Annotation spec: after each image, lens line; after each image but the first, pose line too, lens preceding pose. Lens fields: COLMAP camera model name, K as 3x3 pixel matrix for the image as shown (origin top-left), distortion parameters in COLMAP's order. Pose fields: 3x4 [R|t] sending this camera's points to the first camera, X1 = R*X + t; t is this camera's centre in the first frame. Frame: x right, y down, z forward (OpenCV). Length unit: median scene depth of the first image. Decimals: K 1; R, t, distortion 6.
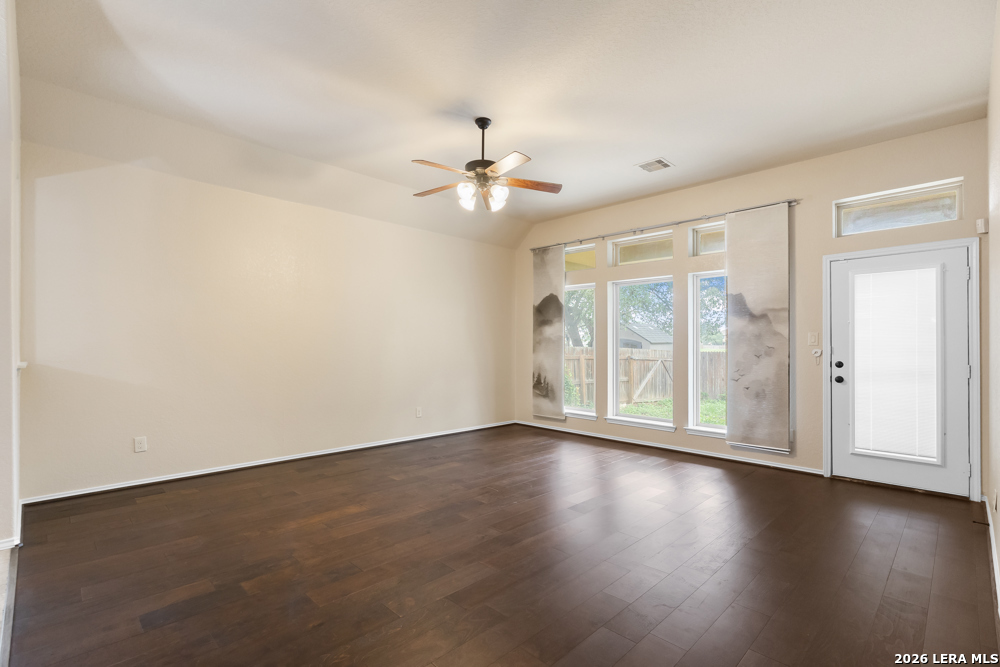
lens RADIAL K [[470.4, 0, 488.9], [0, 470.4, 338.7], [0, 0, 1]] dist [0.000428, 0.000271]
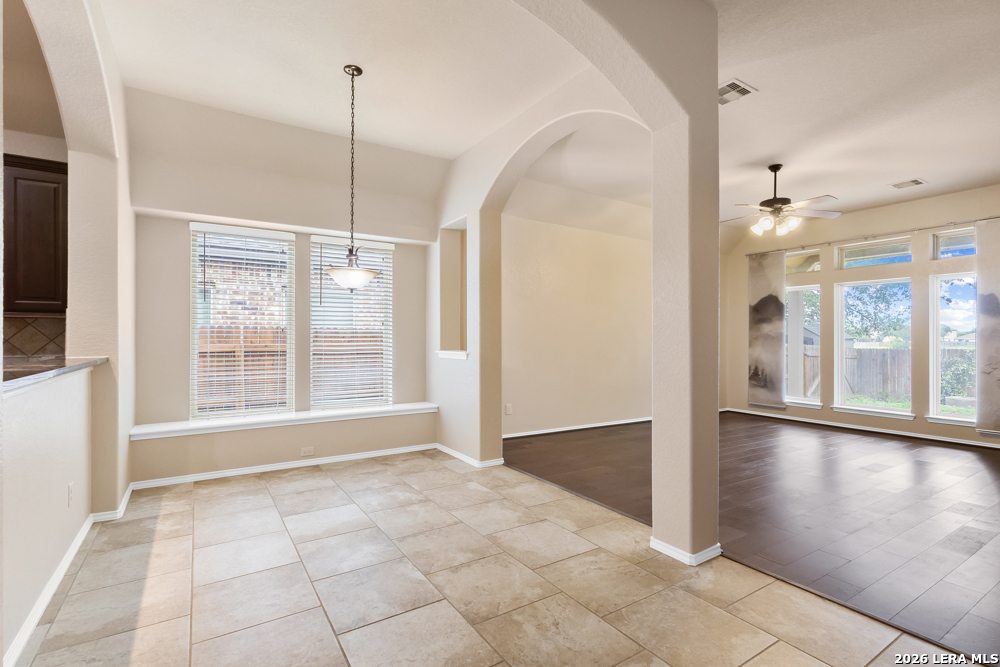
lens RADIAL K [[470.4, 0, 506.1], [0, 470.4, 336.9], [0, 0, 1]] dist [0.000428, 0.000271]
pose [[0.977884, 0.001011, -0.209145, -0.251410], [0.000228, 0.999983, 0.005900, -0.002505], [0.209148, -0.005817, 0.977867, -0.225039]]
